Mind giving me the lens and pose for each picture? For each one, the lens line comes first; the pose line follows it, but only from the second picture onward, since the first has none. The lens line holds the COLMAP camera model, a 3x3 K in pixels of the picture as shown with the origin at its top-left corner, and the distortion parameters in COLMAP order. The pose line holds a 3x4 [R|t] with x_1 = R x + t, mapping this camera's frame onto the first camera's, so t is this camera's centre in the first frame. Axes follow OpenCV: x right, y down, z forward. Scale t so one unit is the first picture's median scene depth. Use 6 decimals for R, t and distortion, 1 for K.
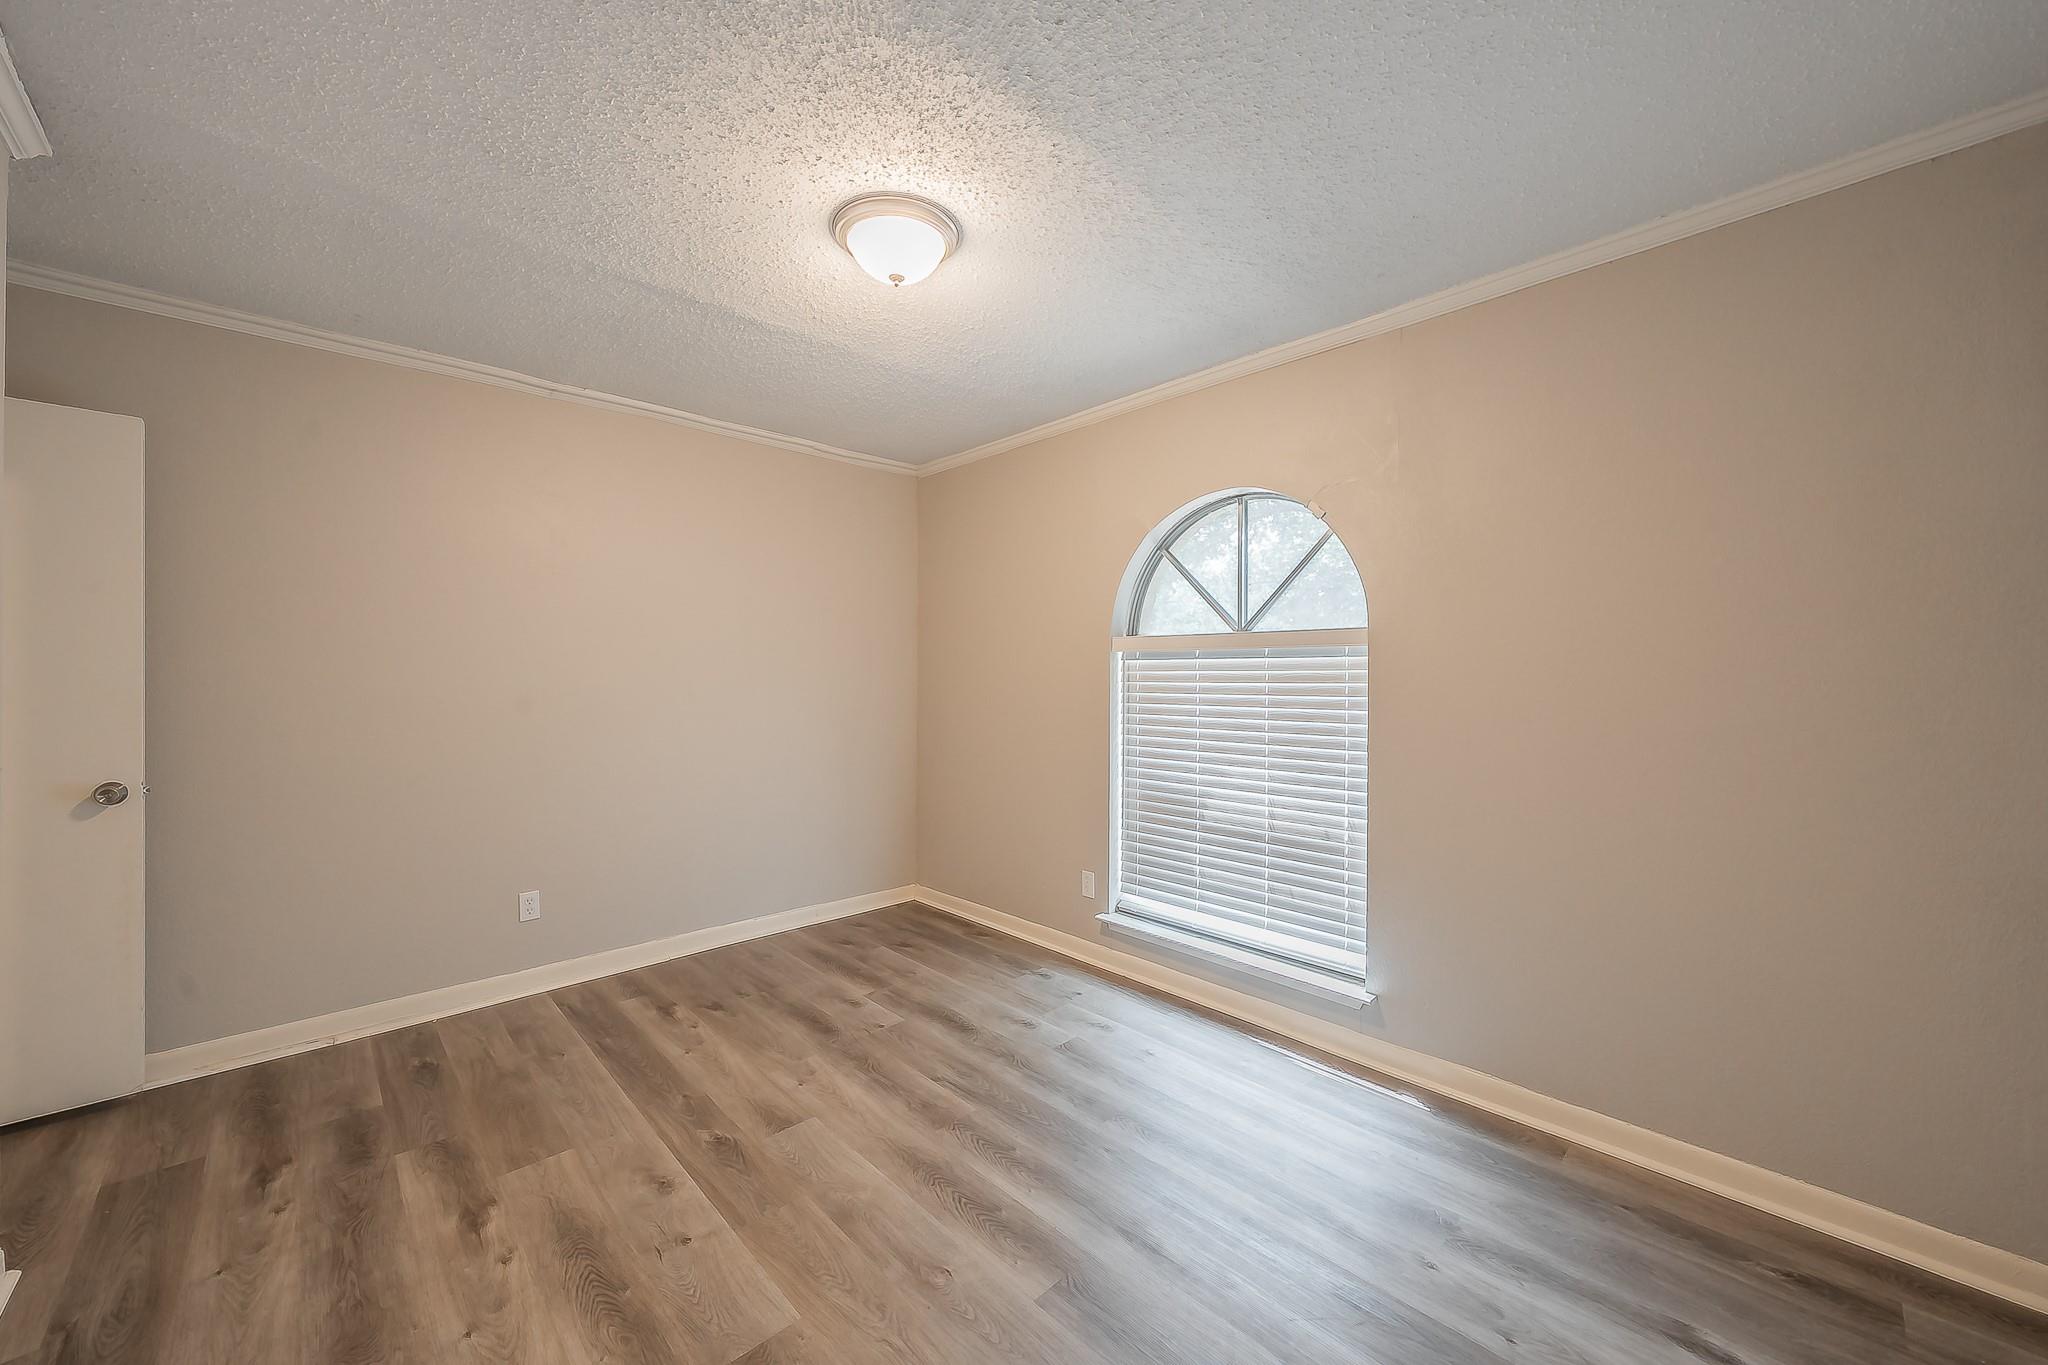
lens RADIAL K [[778.3, 0, 1015.0], [0, 778.3, 677.8], [0, 0, 1]] dist [0.000284, -0.000088]
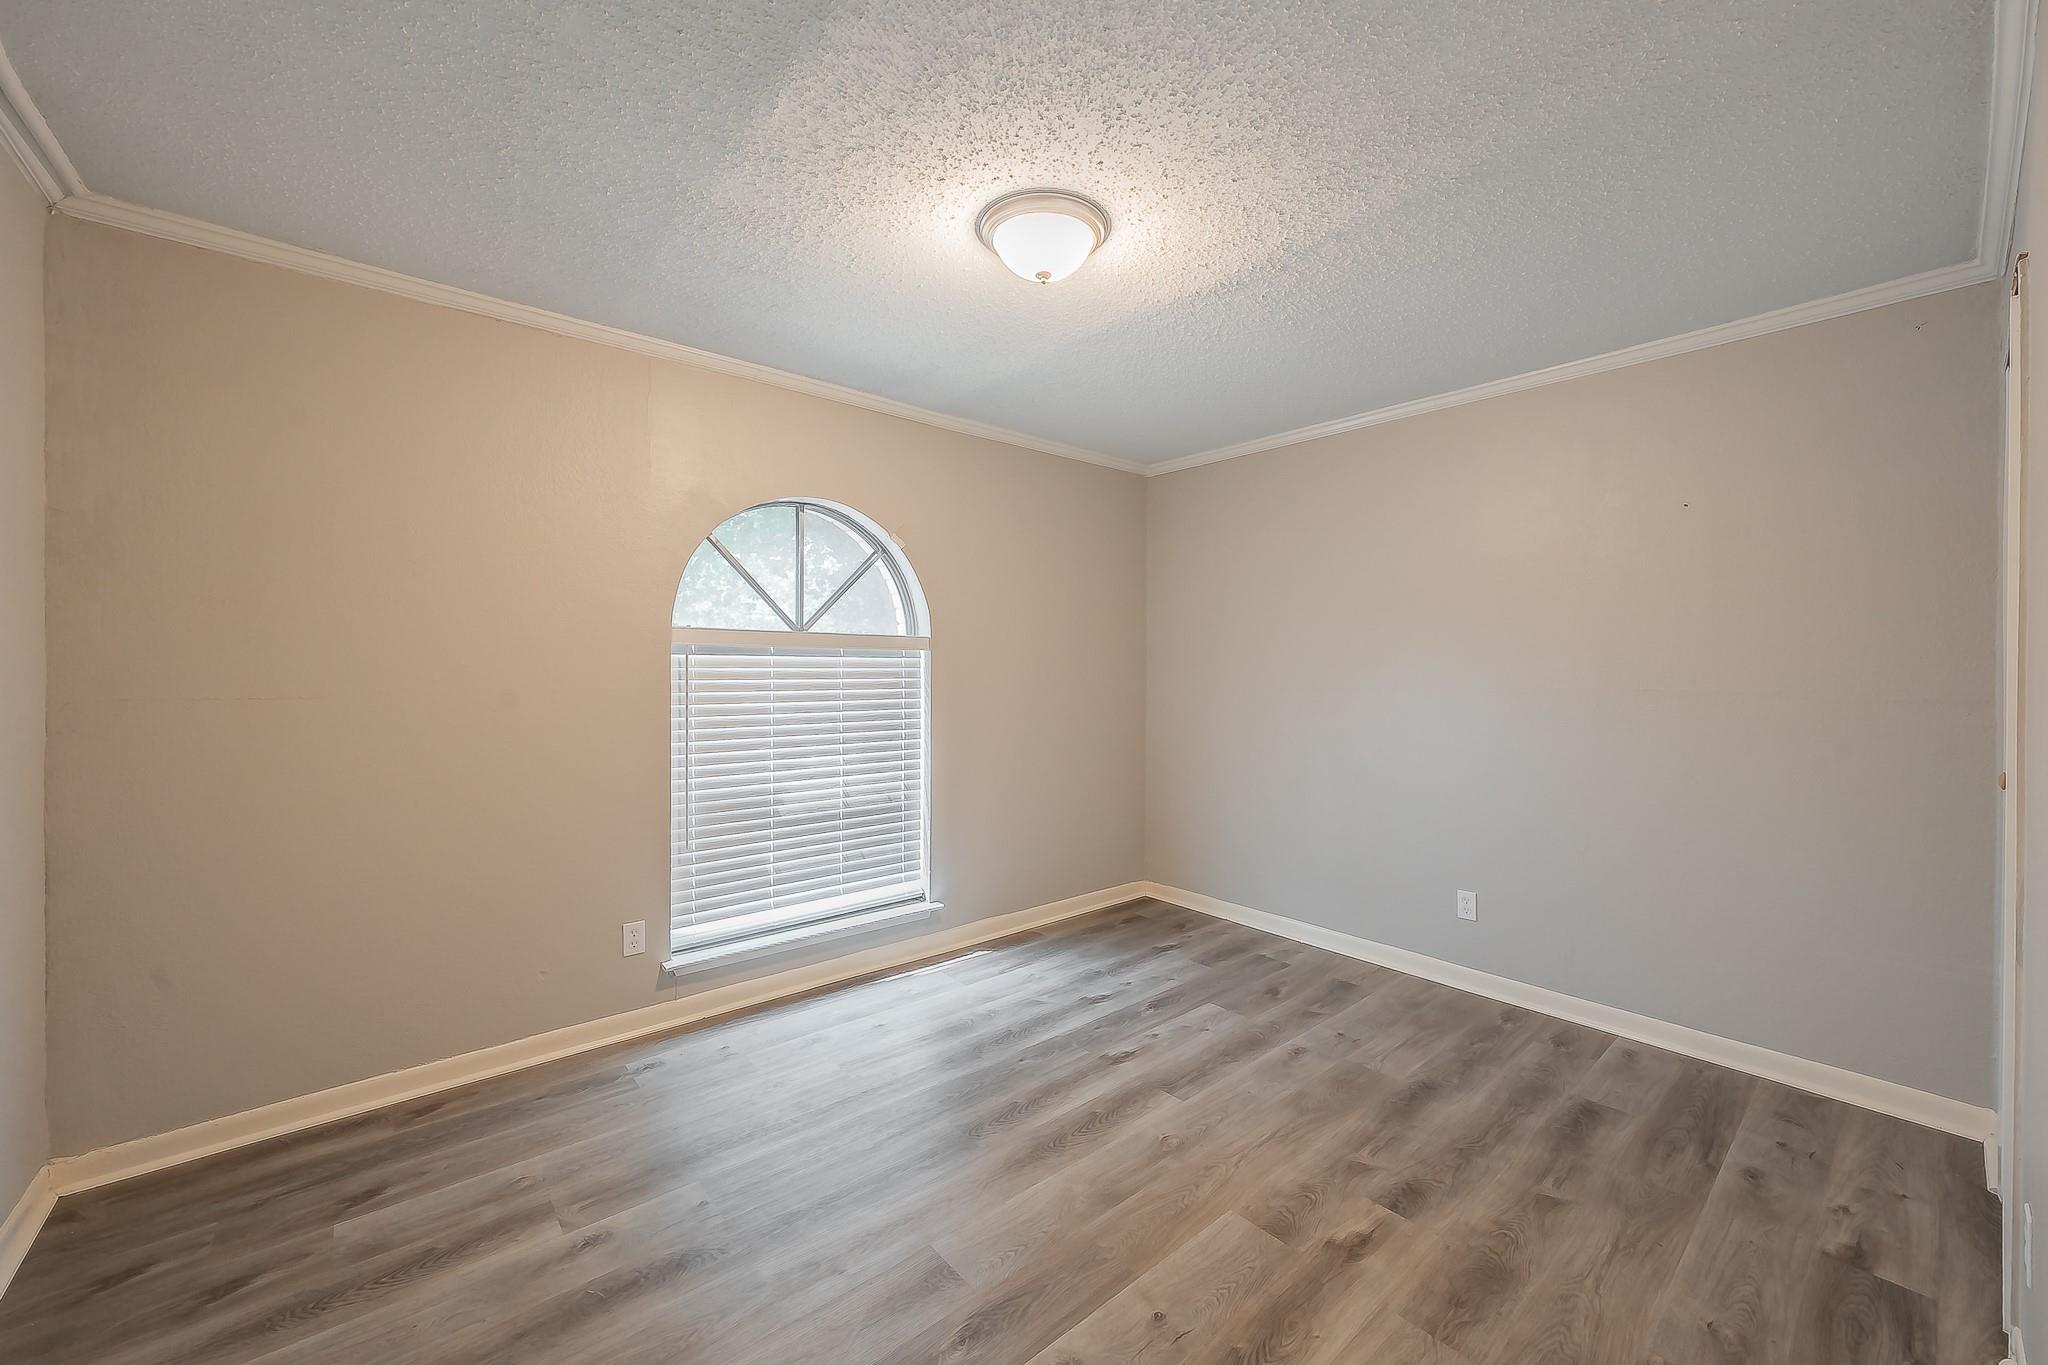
lens RADIAL K [[778.3, 0, 1021.5], [0, 778.3, 677.9], [0, 0, 1]] dist [0.000284, -0.000088]
pose [[0.048033, -0.013358, 0.998756, -0.887010], [-0.000731, 0.999910, 0.013409, -0.011684], [-0.998845, -0.001374, 0.048019, 0.756505]]
